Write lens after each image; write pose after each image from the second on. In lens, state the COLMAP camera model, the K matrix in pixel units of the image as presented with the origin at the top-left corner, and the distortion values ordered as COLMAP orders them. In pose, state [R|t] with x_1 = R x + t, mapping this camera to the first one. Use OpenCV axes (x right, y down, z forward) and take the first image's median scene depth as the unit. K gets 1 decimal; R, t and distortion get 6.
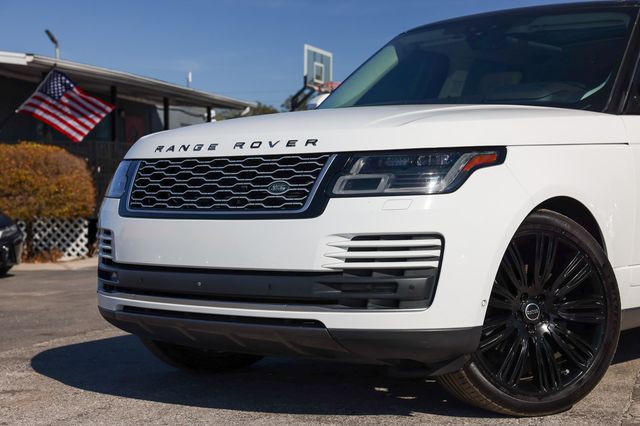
lens RADIAL K [[1177.0, 0, 293.1], [0, 1177.0, 234.9], [0, 0, 1]] dist [0.099932, 0.000000]
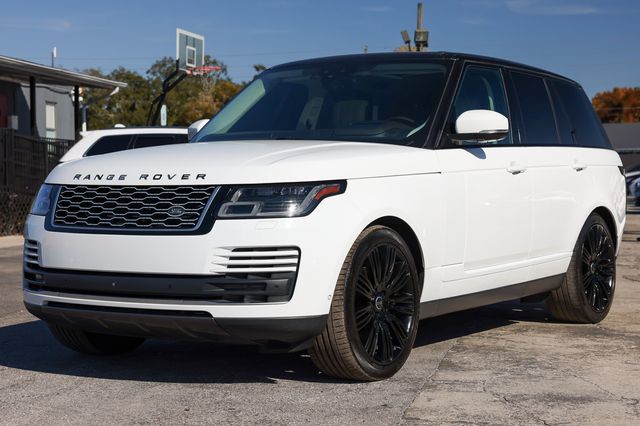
lens RADIAL K [[1177.0, 0, 335.9], [0, 1177.0, 223.0], [0, 0, 1]] dist [0.099932, 0.000000]
pose [[0.989625, -0.002284, 0.143658, -0.023823], [0.001514, 0.999984, 0.005466, -0.032434], [-0.143668, -0.005192, 0.989612, -0.315653]]
